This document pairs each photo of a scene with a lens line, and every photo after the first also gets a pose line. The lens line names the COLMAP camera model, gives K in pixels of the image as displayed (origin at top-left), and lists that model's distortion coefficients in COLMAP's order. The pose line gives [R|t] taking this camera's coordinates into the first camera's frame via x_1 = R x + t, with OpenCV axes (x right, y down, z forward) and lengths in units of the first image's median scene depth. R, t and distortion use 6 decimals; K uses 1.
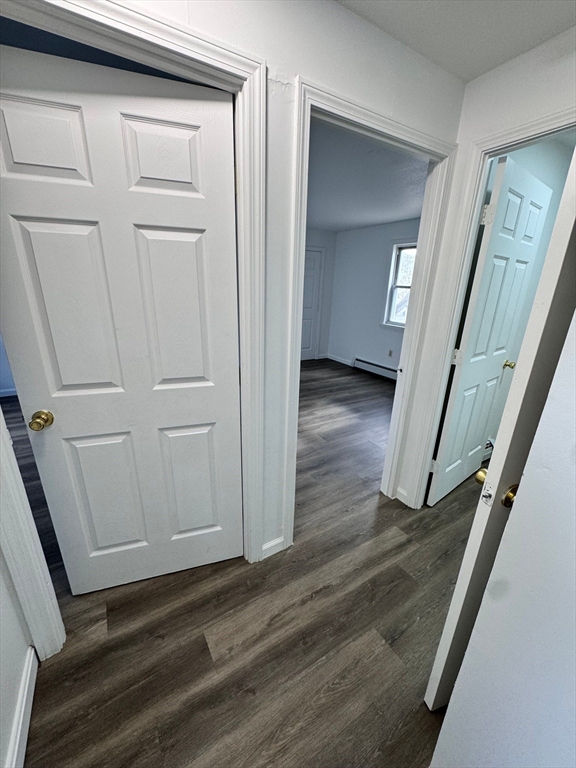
lens RADIAL K [[304.9, 0, 289.5], [0, 304.9, 388.8], [0, 0, 1]] dist [0.000215, -0.000099]
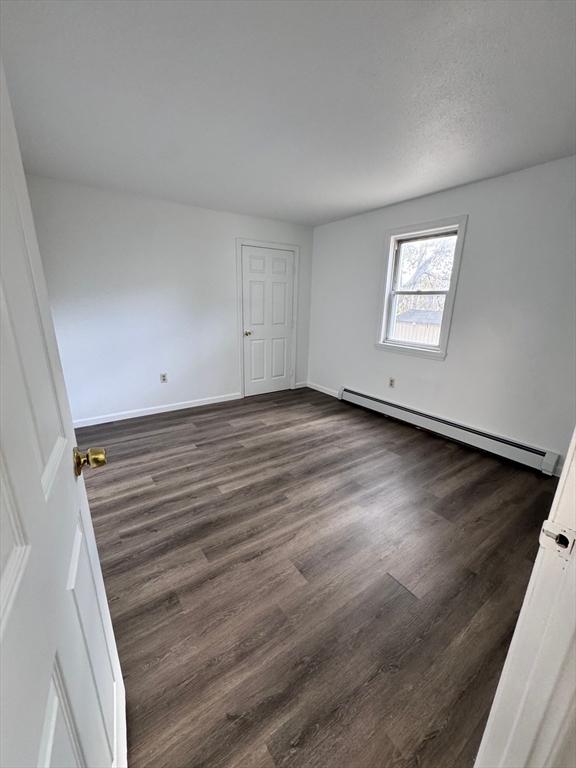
lens RADIAL K [[304.9, 0, 286.1], [0, 304.9, 390.5], [0, 0, 1]] dist [0.000215, -0.000099]
pose [[0.998438, -0.029691, 0.047330, 0.042315], [0.031894, 0.998409, -0.046502, -0.072490], [-0.045874, 0.047939, 0.997796, 0.281746]]
